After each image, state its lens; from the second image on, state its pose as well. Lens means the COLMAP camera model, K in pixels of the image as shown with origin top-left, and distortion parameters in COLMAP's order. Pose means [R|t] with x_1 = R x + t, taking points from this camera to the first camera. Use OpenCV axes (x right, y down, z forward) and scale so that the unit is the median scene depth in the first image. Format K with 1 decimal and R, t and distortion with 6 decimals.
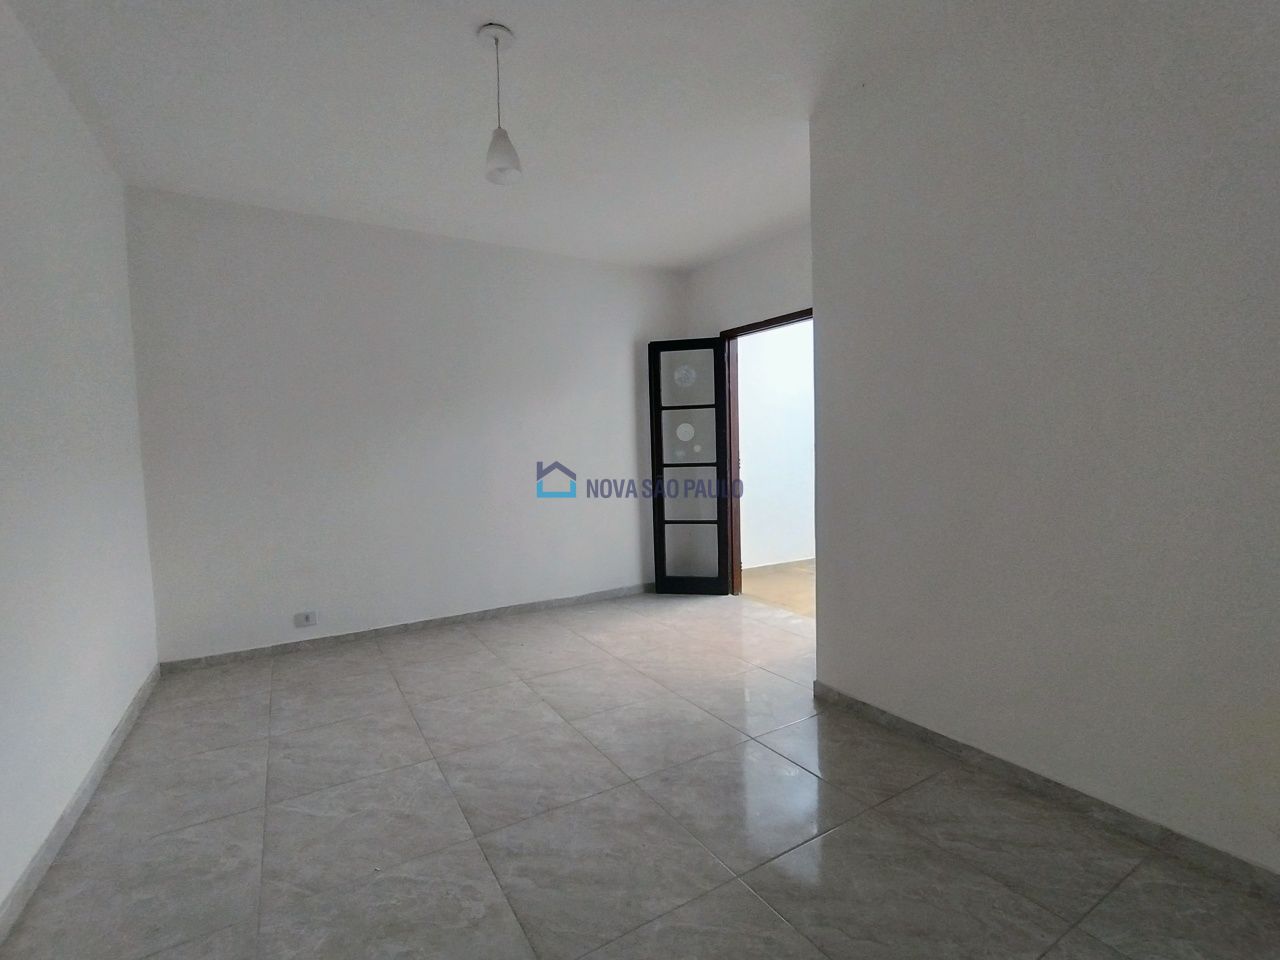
lens RADIAL K [[584.6, 0, 635.8], [0, 584.6, 480.6], [0, 0, 1]] dist [-0.001745, 0.001460]
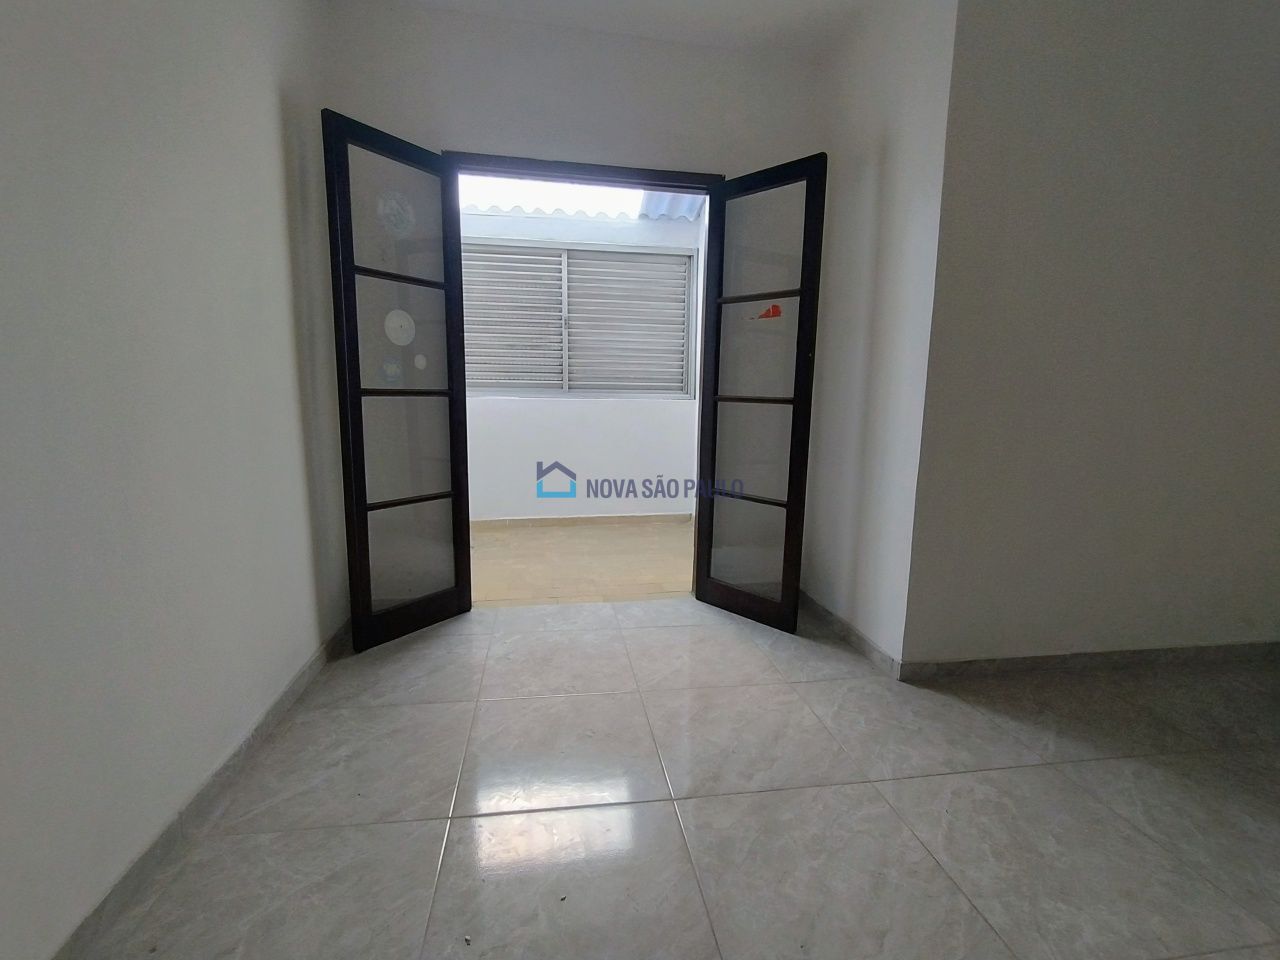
lens RADIAL K [[584.6, 0, 642.5], [0, 584.6, 479.1], [0, 0, 1]] dist [-0.001745, 0.001460]
pose [[0.392348, -0.105294, 0.913770, -0.315044], [0.028141, 0.994335, 0.102495, 0.002465], [-0.919386, -0.014500, 0.393089, 0.605995]]
